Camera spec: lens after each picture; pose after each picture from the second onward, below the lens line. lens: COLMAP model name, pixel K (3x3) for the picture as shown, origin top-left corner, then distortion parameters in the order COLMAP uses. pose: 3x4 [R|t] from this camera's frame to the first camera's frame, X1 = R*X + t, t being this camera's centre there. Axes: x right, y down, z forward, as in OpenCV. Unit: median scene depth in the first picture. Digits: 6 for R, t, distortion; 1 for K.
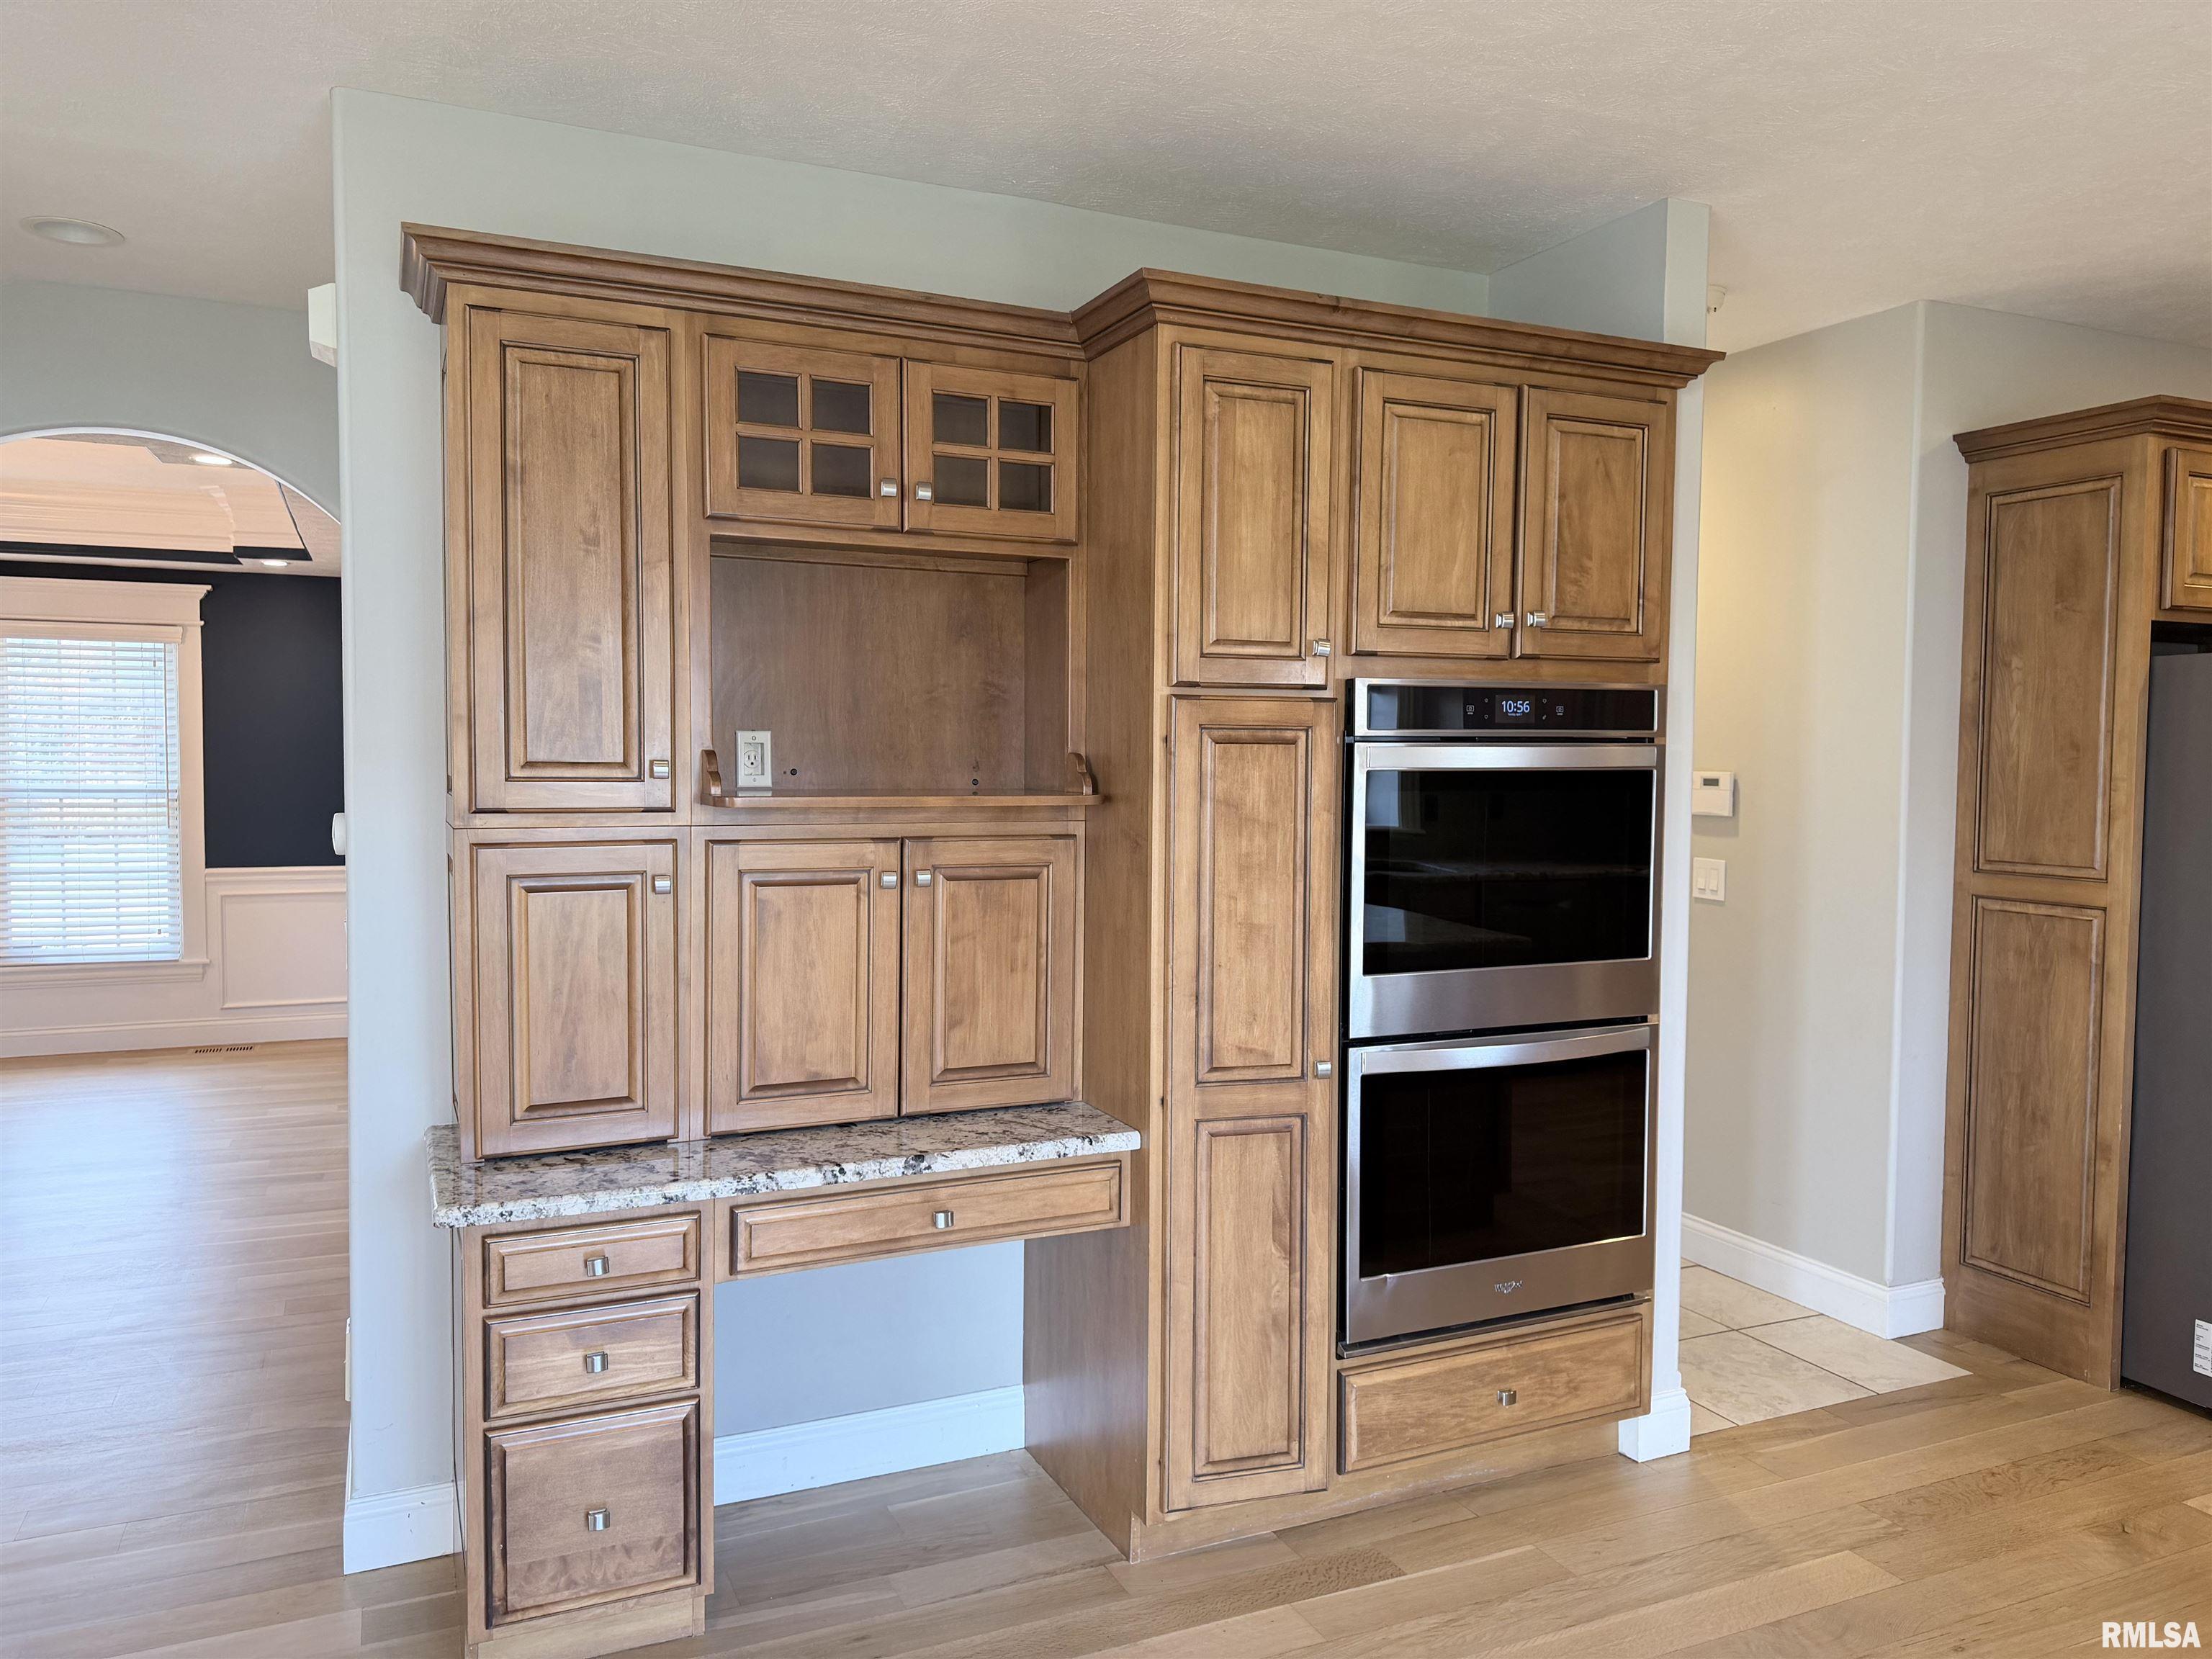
lens RADIAL K [[1544.9, 0, 1095.0], [0, 1544.9, 836.4], [0, 0, 1]] dist [0.146084, -0.236217]
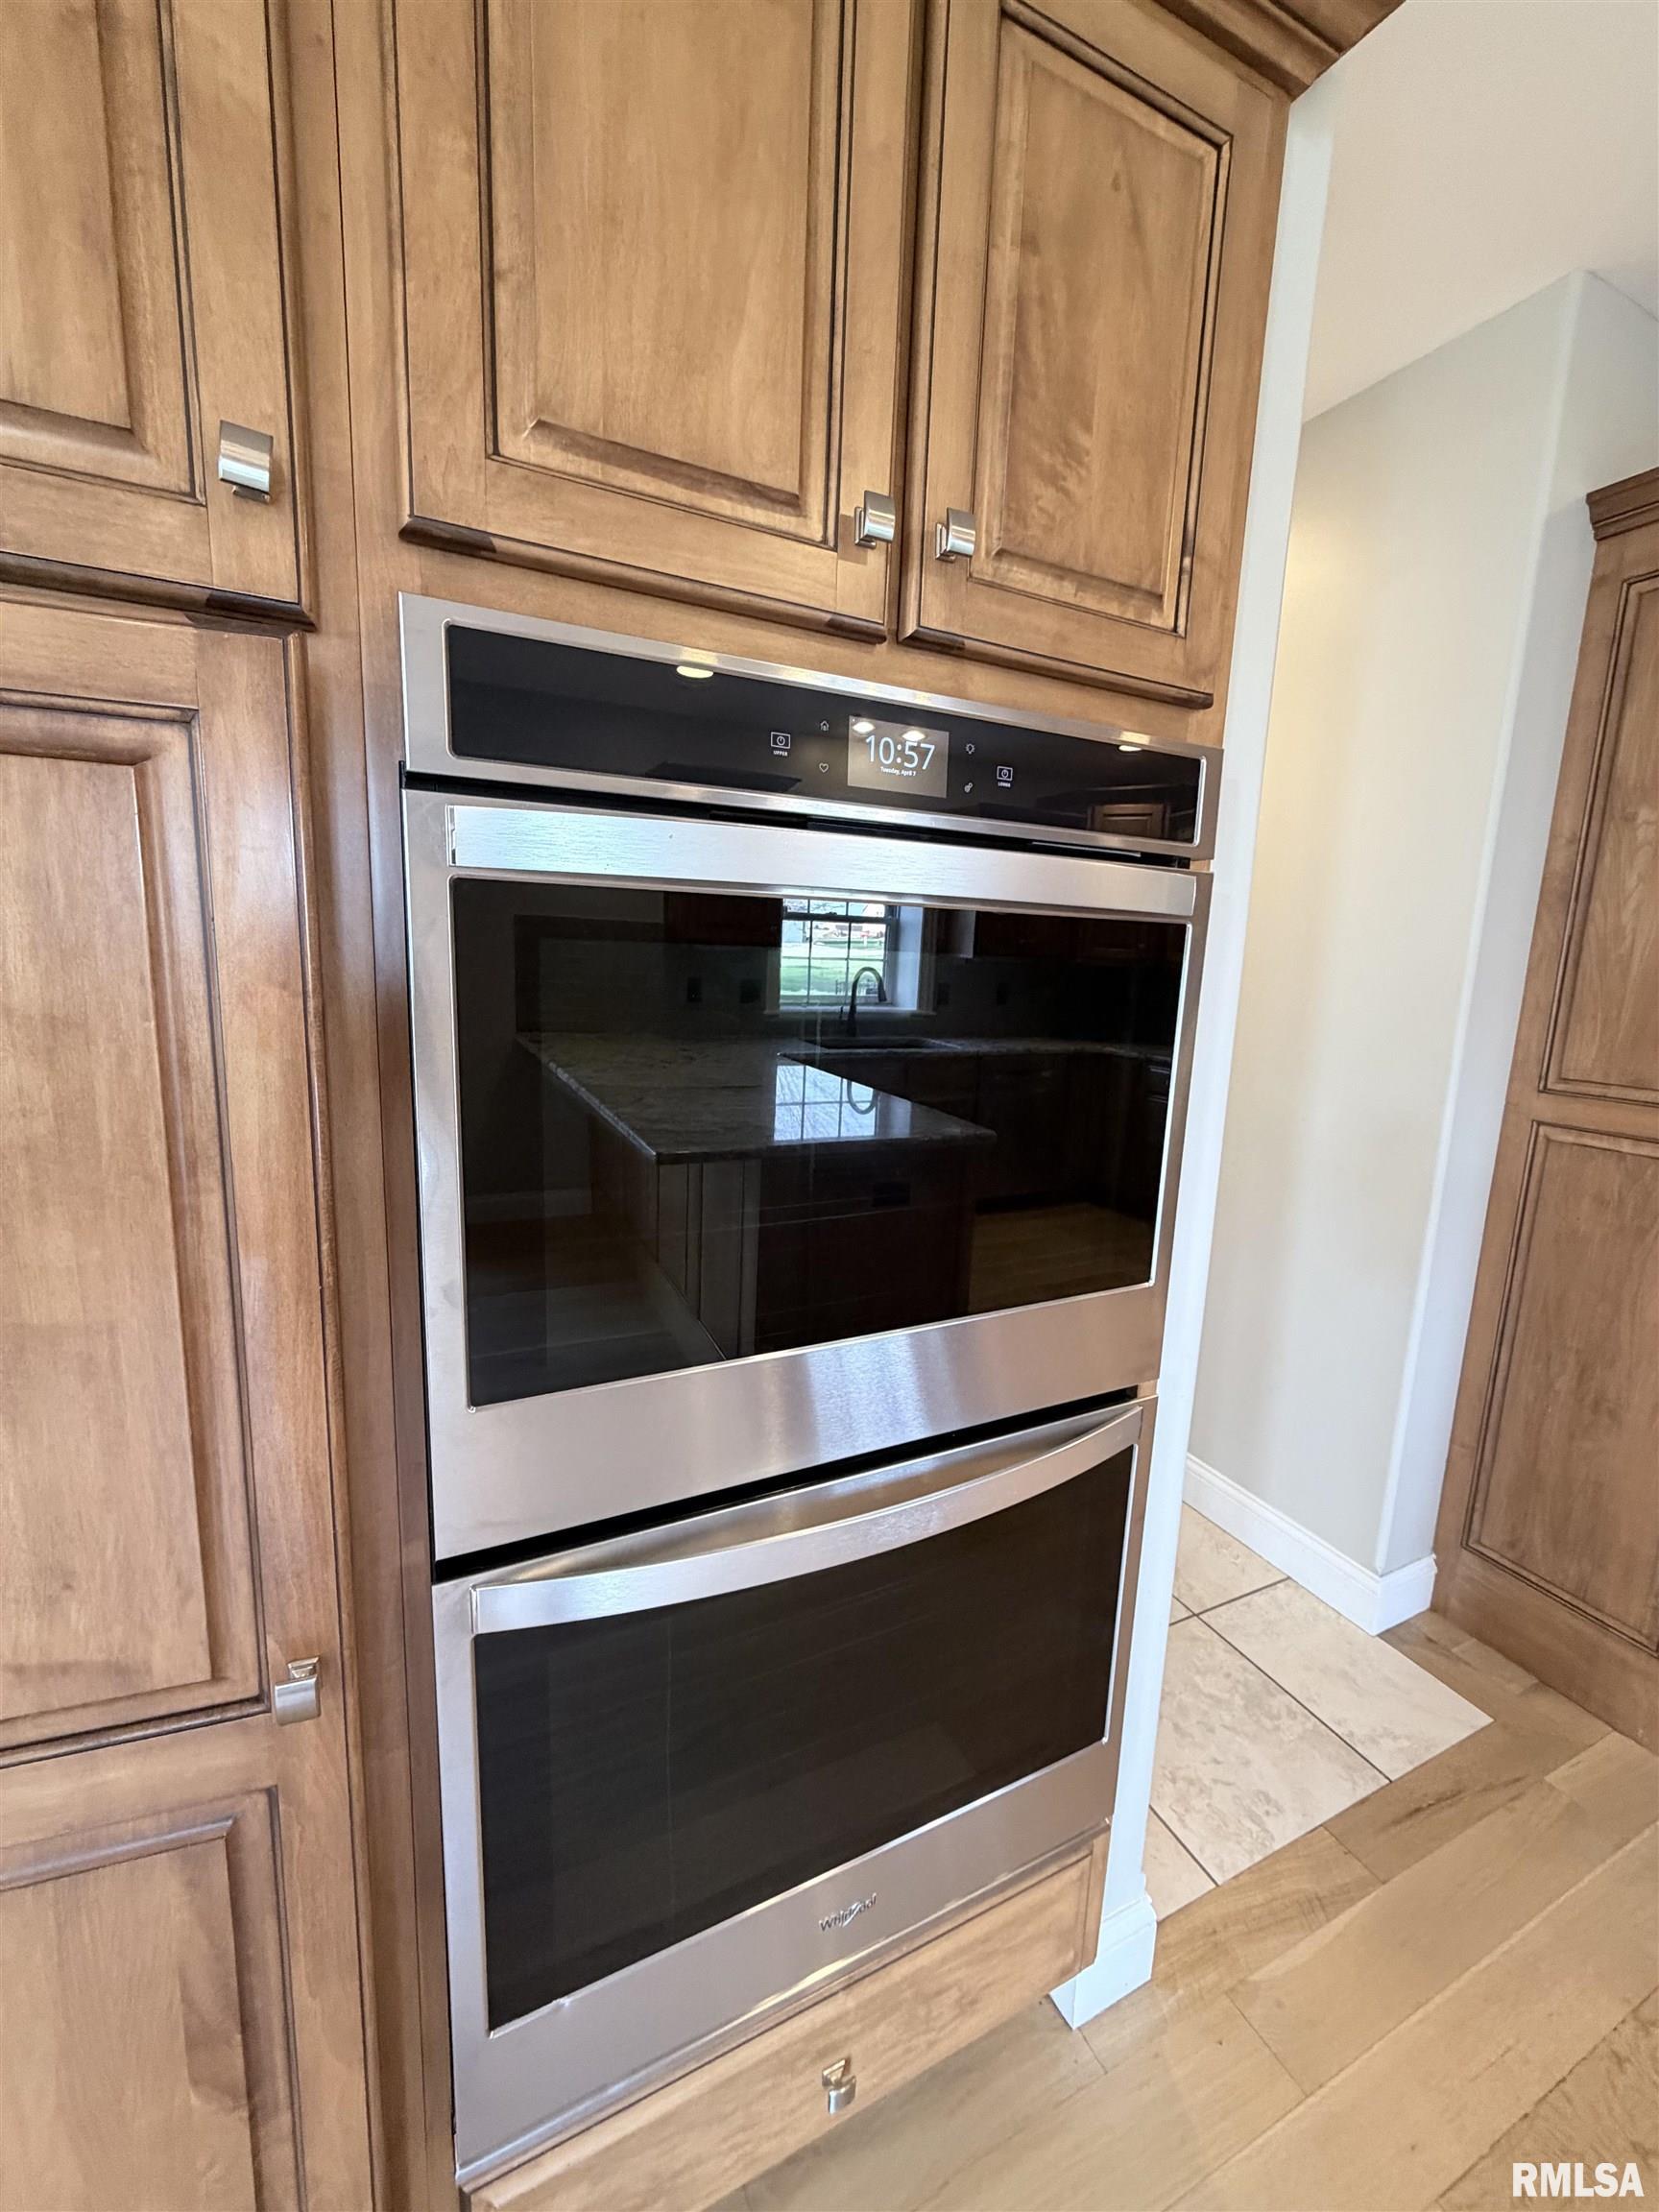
lens RADIAL K [[879.8, 0, 829.5], [0, 879.8, 1106.0], [0, 0, 1]] dist [-0.001920, 0.000678]
pose [[0.999102, 0.023200, 0.035441, 0.233225], [-0.027075, 0.993215, 0.113095, -0.013420], [-0.032577, -0.113953, 0.992952, 0.717837]]
